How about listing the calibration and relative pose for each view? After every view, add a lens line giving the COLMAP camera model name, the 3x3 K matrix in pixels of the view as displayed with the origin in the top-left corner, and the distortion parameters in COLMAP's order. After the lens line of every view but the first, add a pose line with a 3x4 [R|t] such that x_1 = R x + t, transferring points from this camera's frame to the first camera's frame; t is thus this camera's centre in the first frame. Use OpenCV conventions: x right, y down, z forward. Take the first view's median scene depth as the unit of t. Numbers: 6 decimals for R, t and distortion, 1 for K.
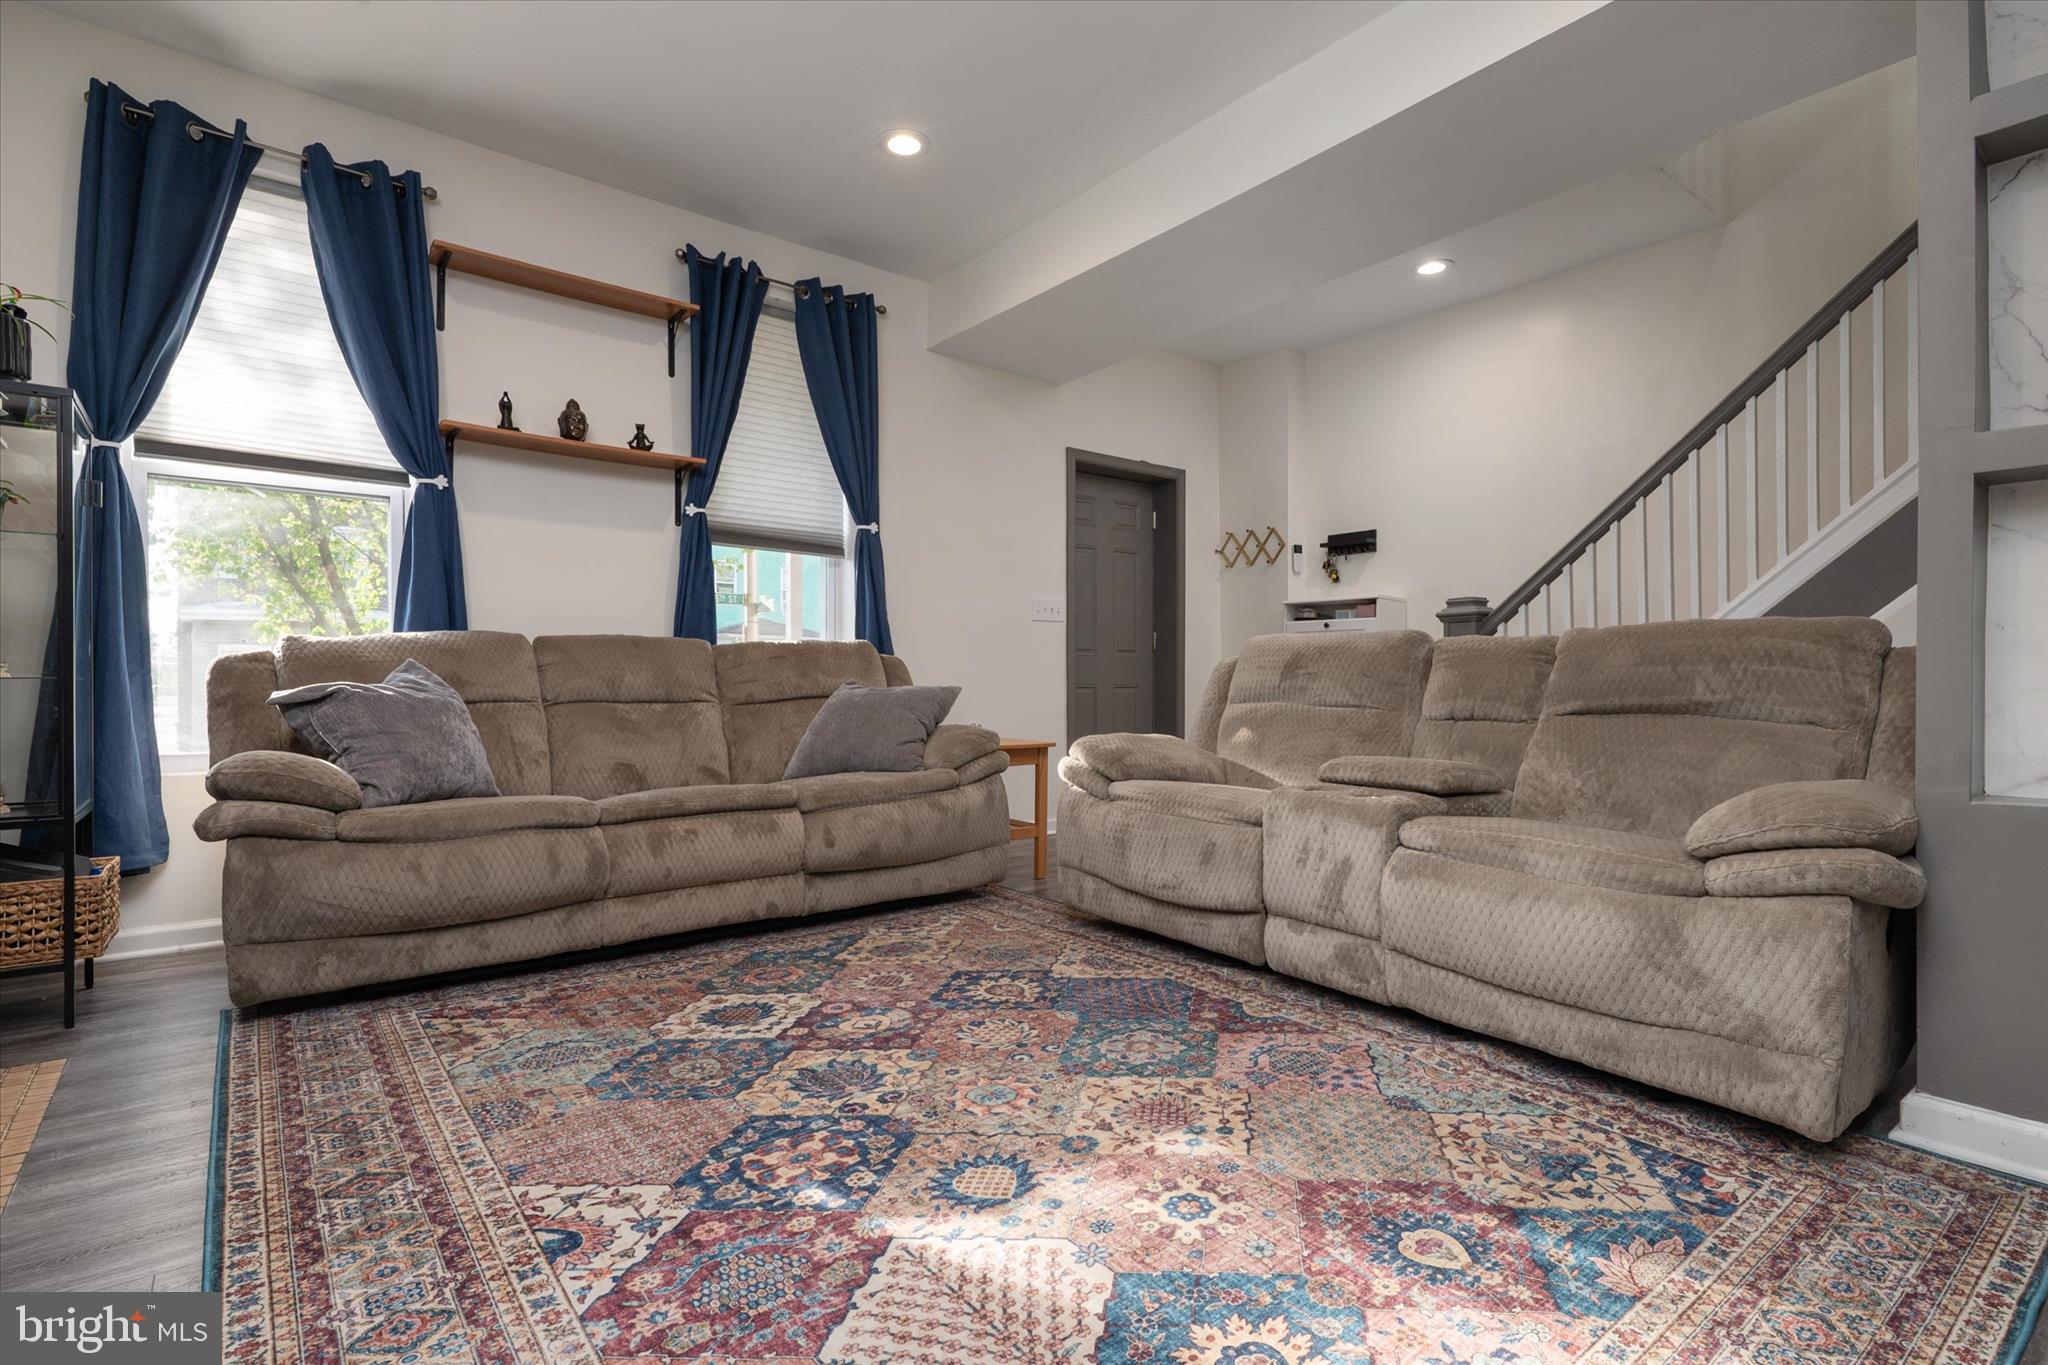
lens RADIAL K [[975.9, 0, 1026.3], [0, 975.9, 696.6], [0, 0, 1]] dist [0.023048, -0.015701]
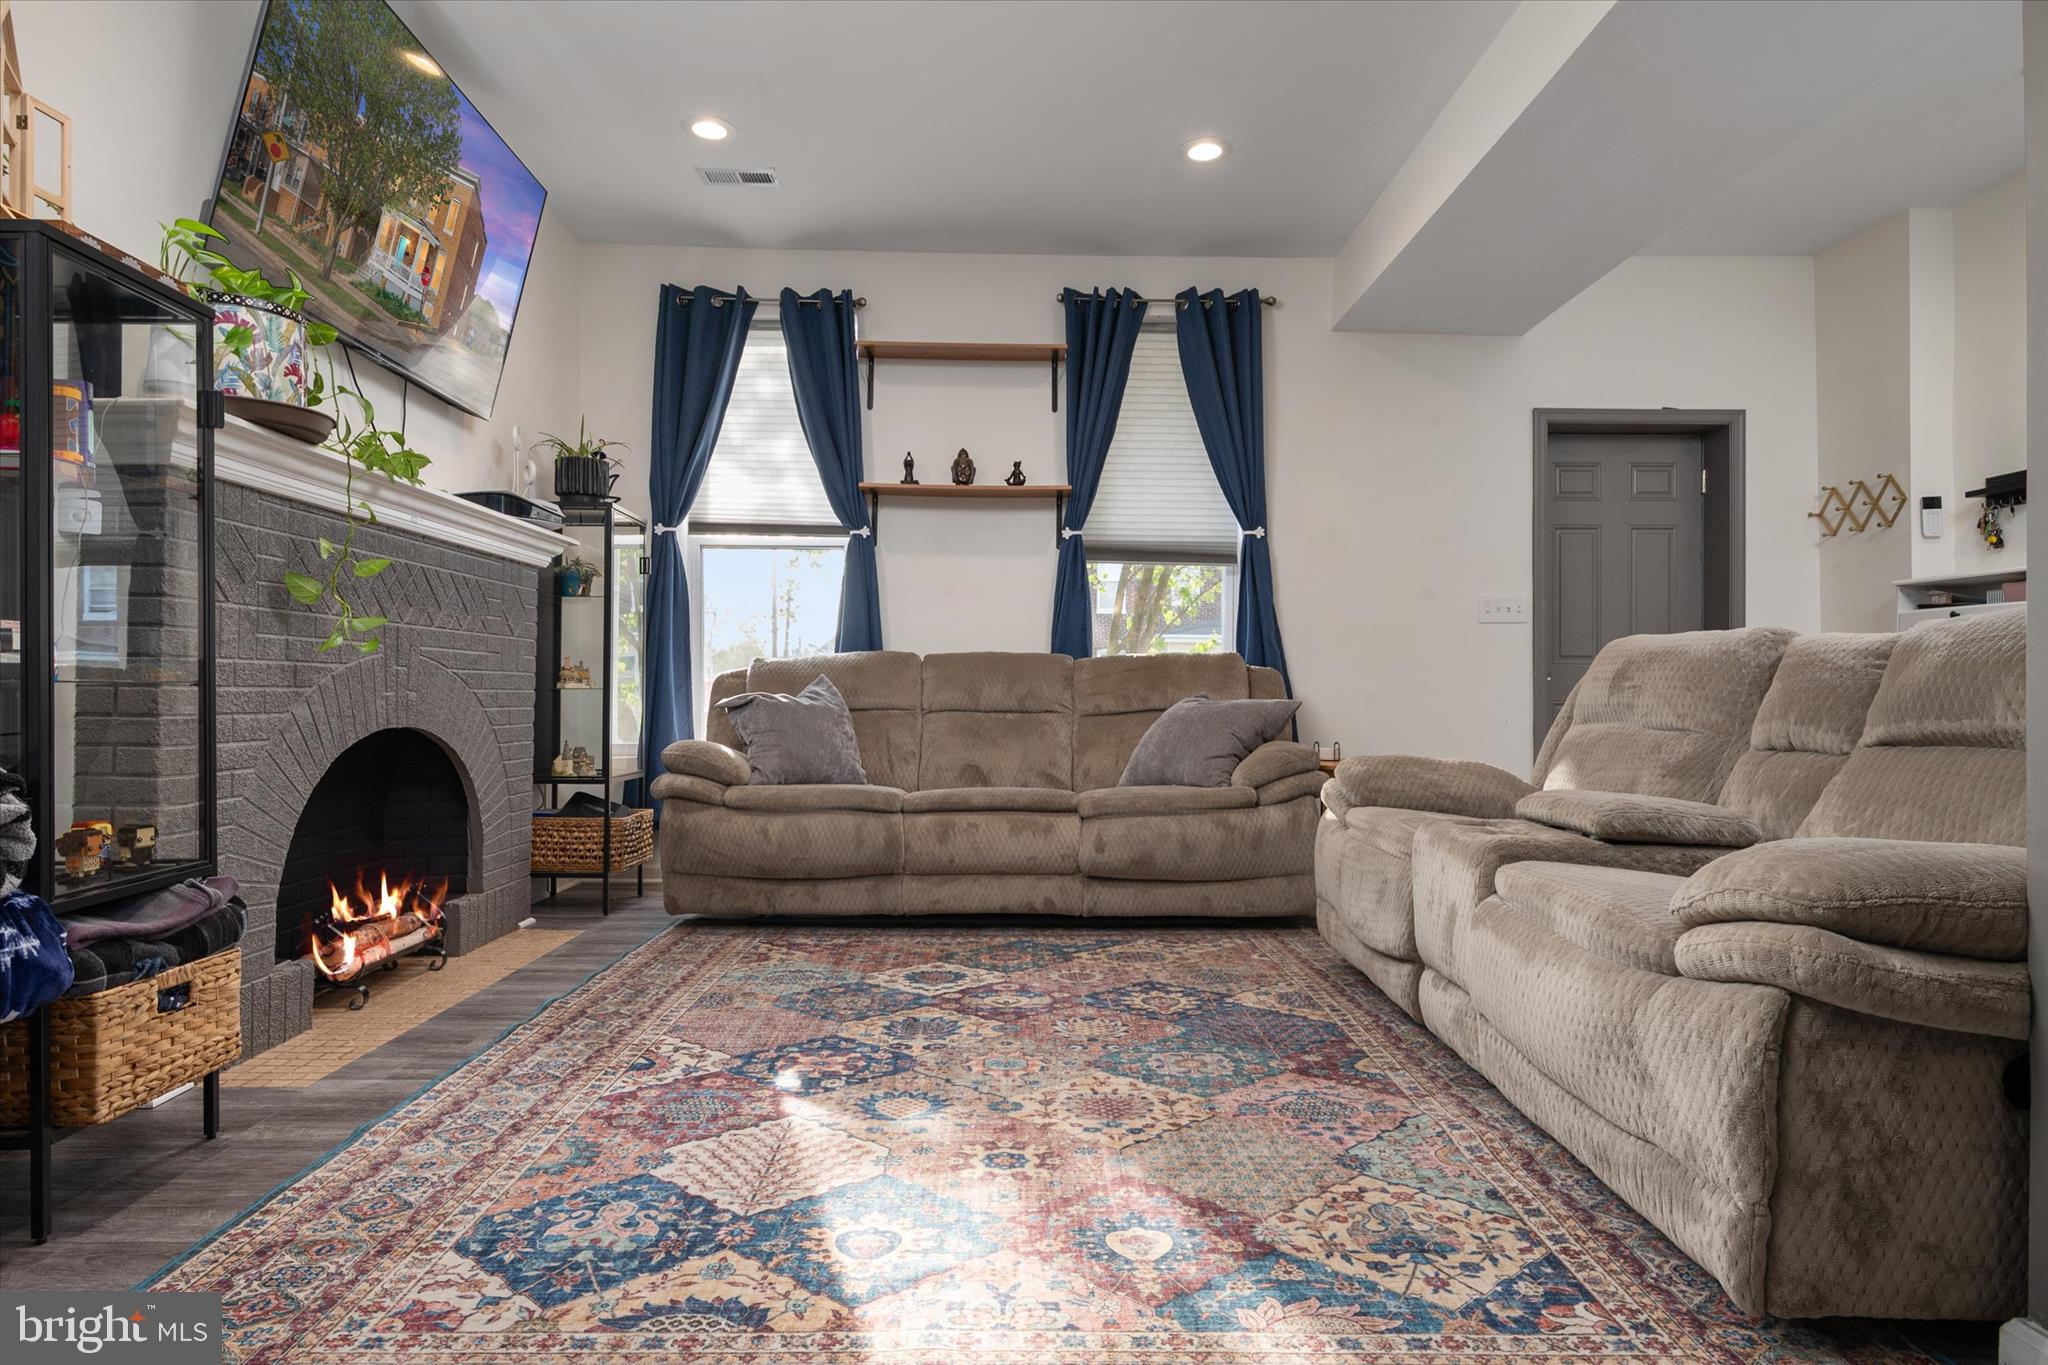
lens RADIAL K [[1140.5, 0, 1026.2], [0, 1140.5, 702.2], [0, 0, 1]] dist [0.003994, -0.002792]
pose [[0.791140, 0.008697, -0.611573, 0.550433], [-0.014806, 0.999878, -0.004934, 0.000517], [0.611456, 0.012959, 0.791173, -0.014709]]
